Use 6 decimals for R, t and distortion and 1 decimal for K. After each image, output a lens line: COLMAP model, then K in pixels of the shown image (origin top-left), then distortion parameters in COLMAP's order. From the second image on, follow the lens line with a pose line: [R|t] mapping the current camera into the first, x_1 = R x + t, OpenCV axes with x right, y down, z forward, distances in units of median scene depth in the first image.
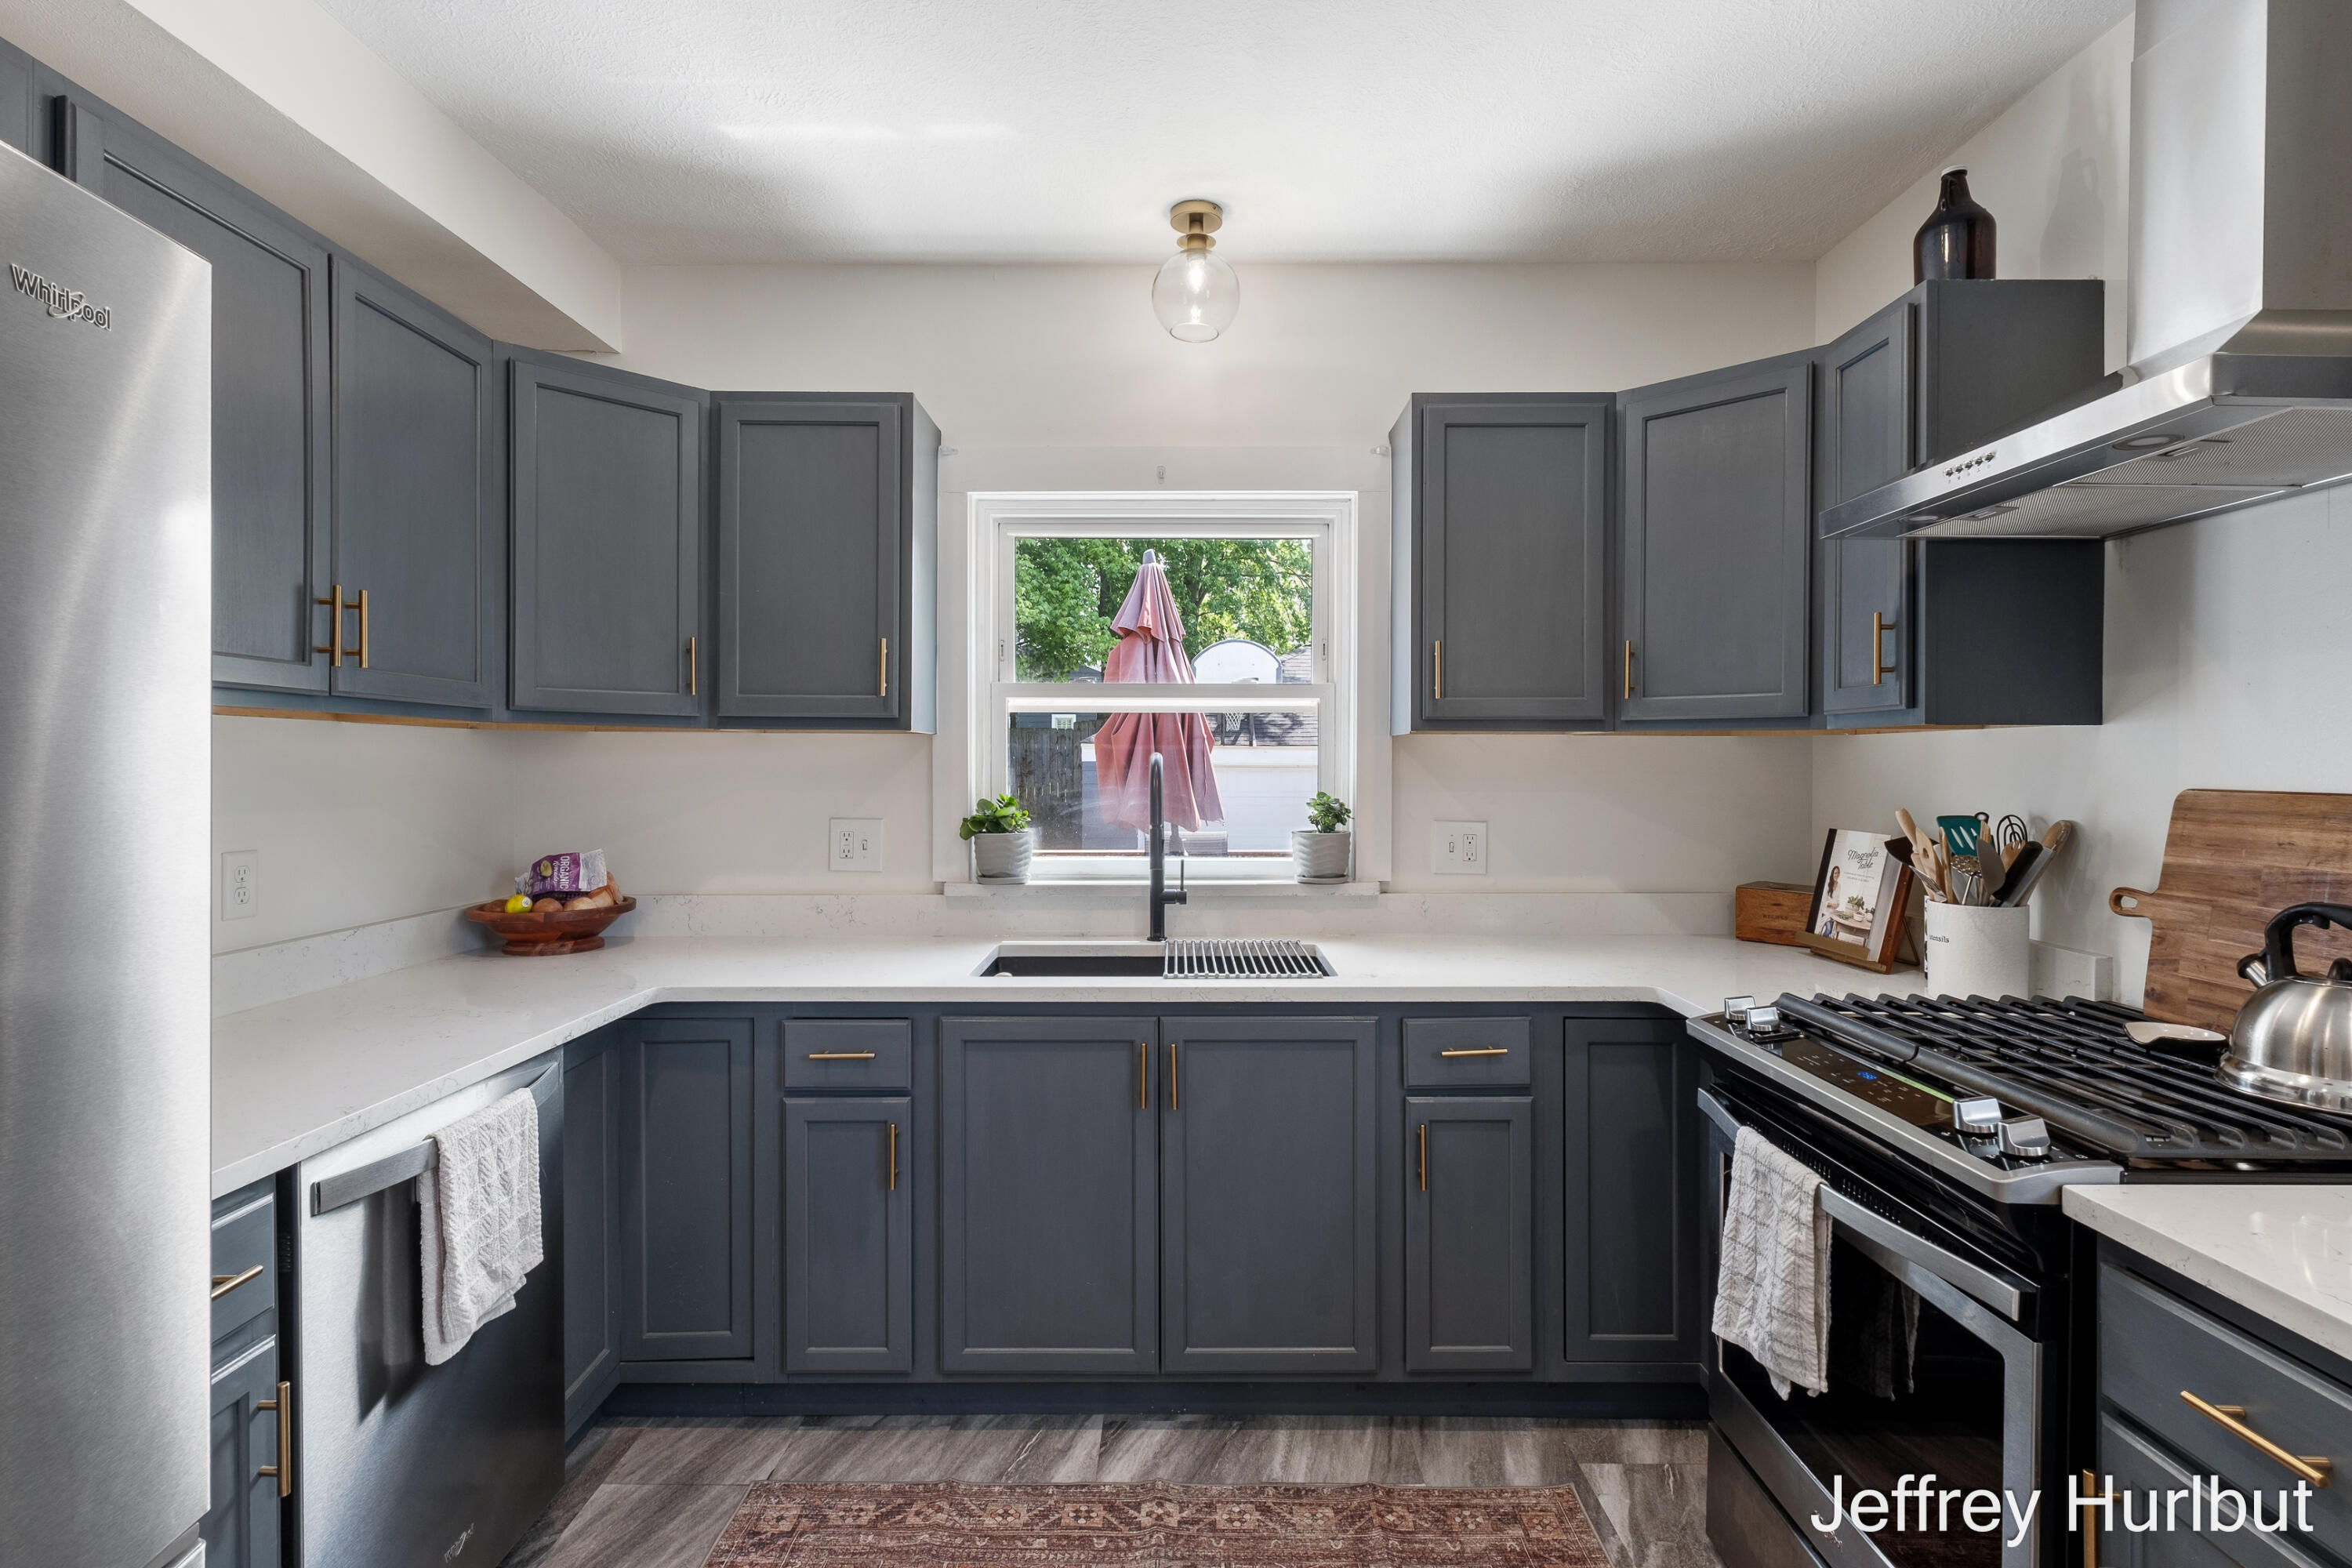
lens RADIAL K [[1142.0, 0, 1163.3], [0, 1142.0, 765.4], [0, 0, 1]] dist [0.001686, -0.000579]
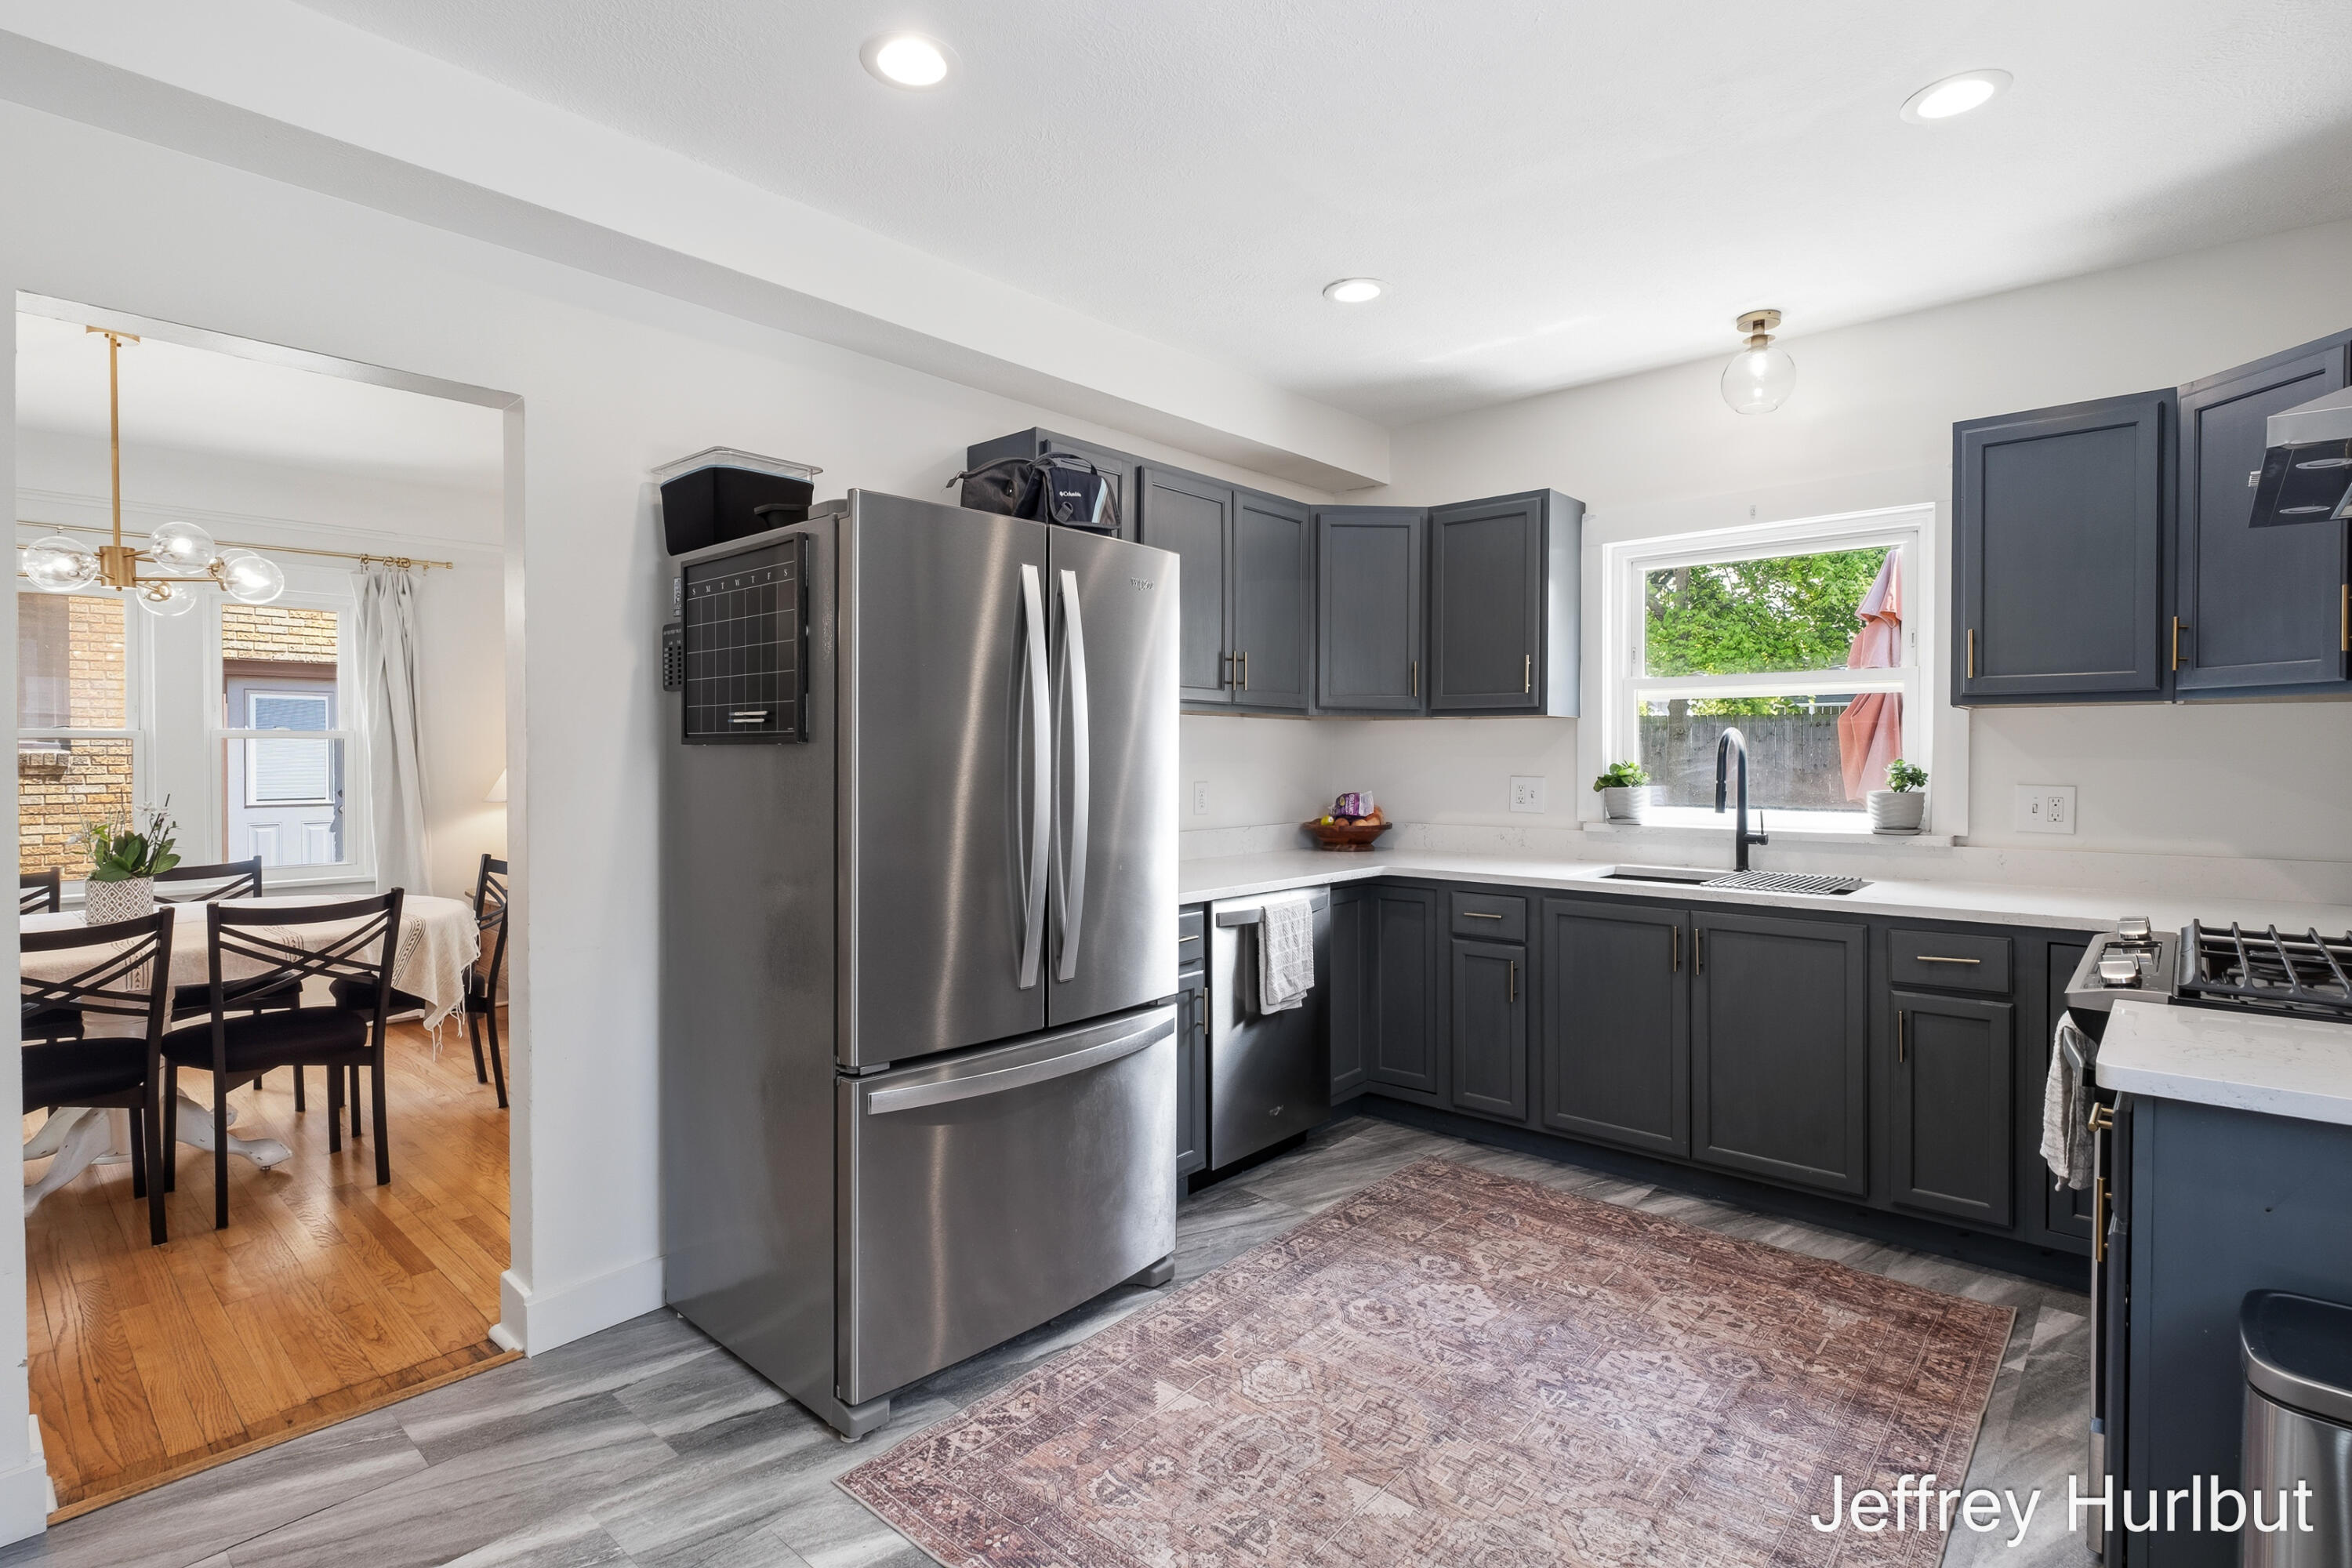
lens RADIAL K [[1142.0, 0, 1163.3], [0, 1142.0, 765.4], [0, 0, 1]] dist [0.001686, -0.000579]
pose [[0.740011, 0.006699, -0.672562, 0.468347], [-0.002011, 0.999968, 0.007748, 0.027903], [0.672592, -0.004381, 0.740000, -0.505154]]
